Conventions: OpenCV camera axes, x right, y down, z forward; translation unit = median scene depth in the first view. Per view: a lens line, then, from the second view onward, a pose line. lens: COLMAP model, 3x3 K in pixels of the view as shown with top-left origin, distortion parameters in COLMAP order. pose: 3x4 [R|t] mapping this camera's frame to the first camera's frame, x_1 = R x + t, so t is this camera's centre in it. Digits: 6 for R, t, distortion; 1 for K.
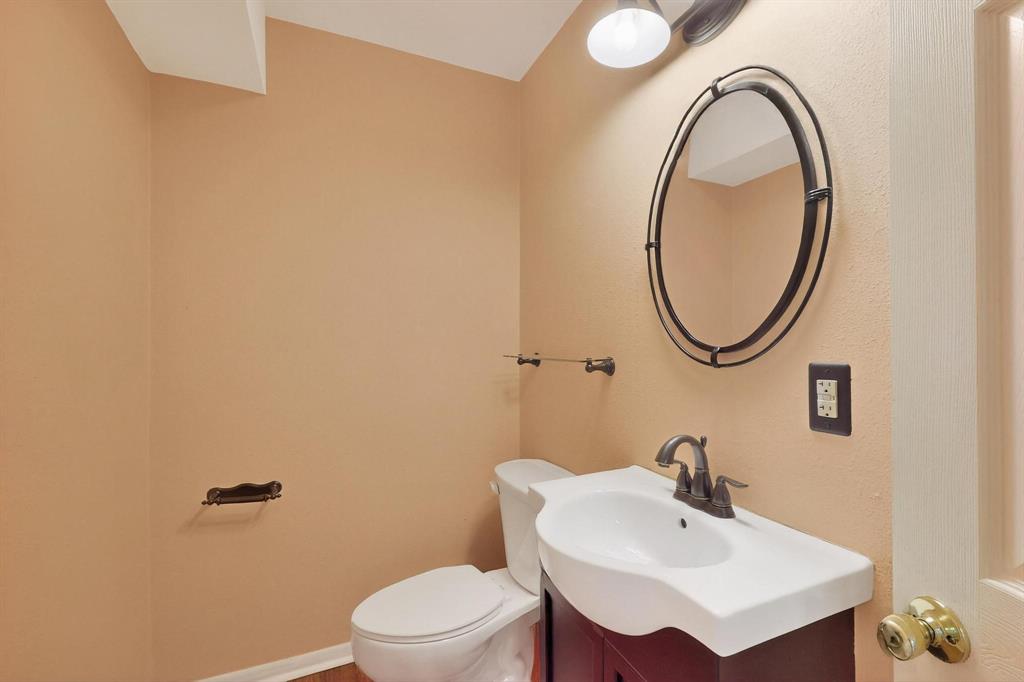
lens RADIAL K [[444.3, 0, 513.4], [0, 444.3, 340.1], [0, 0, 1]] dist [-0.003420, 0.000004]
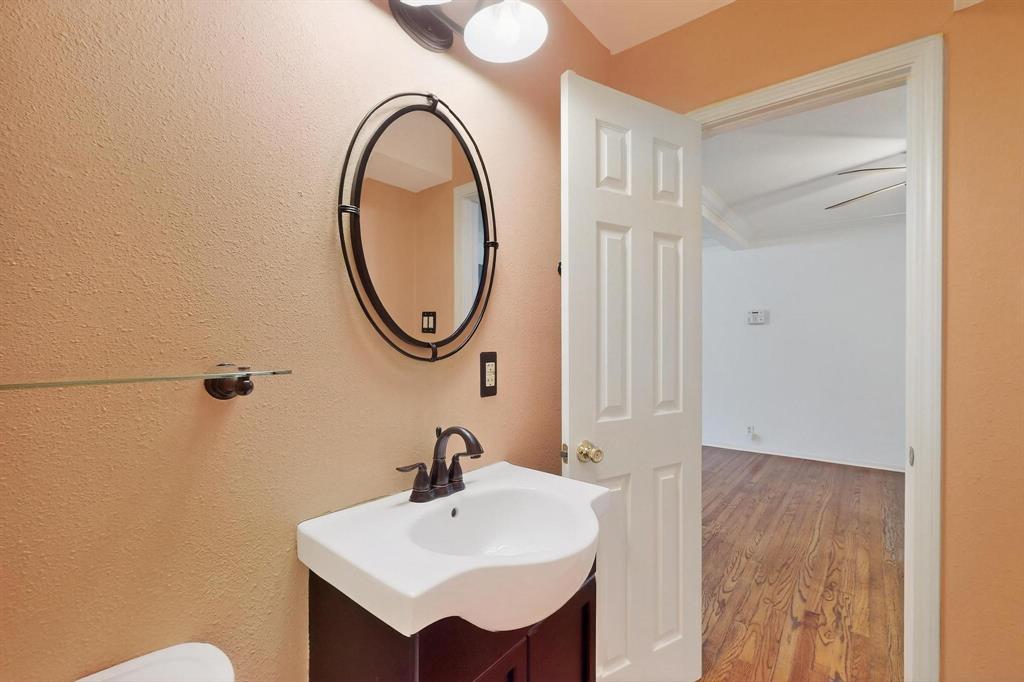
lens RADIAL K [[444.3, 0, 513.5], [0, 444.3, 340.5], [0, 0, 1]] dist [-0.003420, 0.000004]
pose [[-0.451749, 0.003935, 0.892136, -0.588183], [0.004204, 0.999989, -0.002282, 0.014000], [-0.892135, 0.002720, -0.451760, 1.313782]]
